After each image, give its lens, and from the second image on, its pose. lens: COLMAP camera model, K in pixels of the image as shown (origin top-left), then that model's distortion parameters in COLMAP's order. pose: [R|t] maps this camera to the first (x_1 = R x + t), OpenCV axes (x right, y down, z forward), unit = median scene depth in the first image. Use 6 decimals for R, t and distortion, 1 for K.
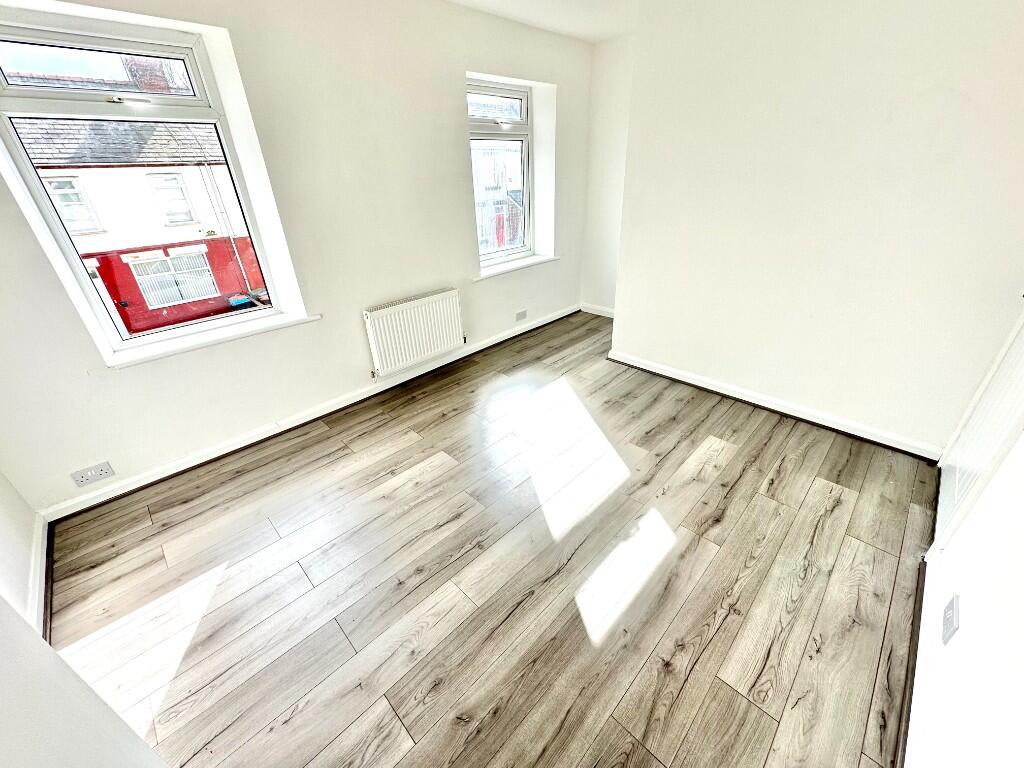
lens RADIAL K [[406.5, 0, 513.7], [0, 406.5, 381.9], [0, 0, 1]] dist [-0.004221, -0.000388]
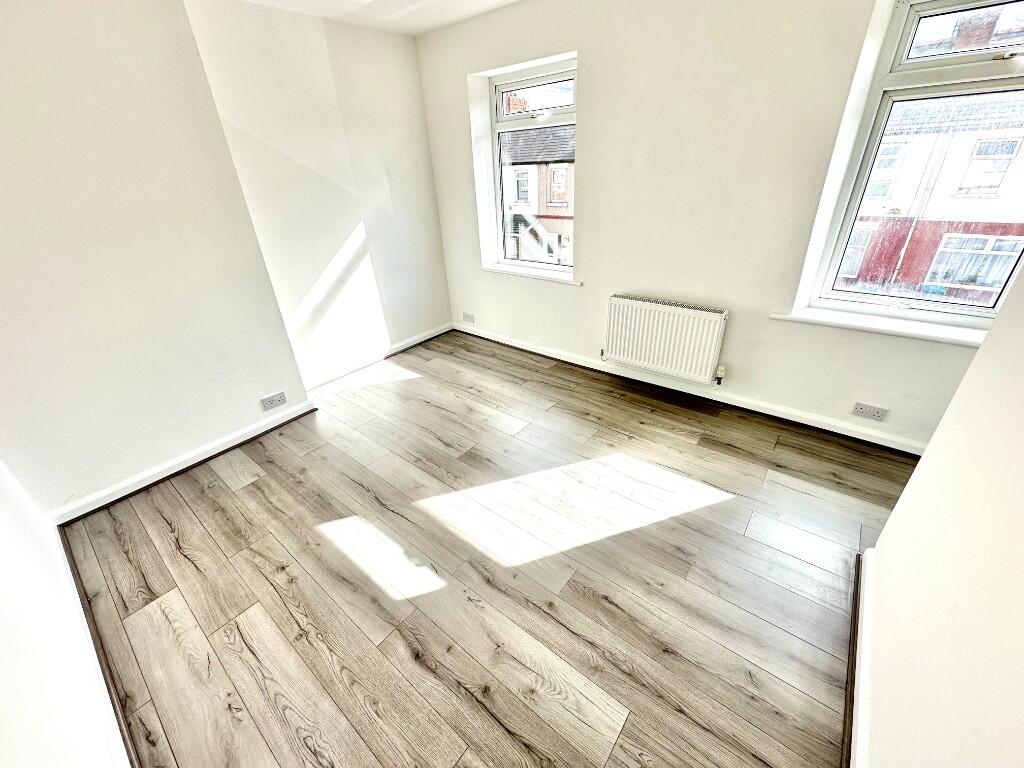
lens RADIAL K [[406.5, 0, 513.7], [0, 406.5, 381.9], [0, 0, 1]] dist [-0.004221, -0.000388]
pose [[0.110058, 0.488653, -0.865509, 0.882965], [-0.431474, 0.807956, 0.401294, -0.424614], [0.895387, 0.329279, 0.299763, 0.737151]]
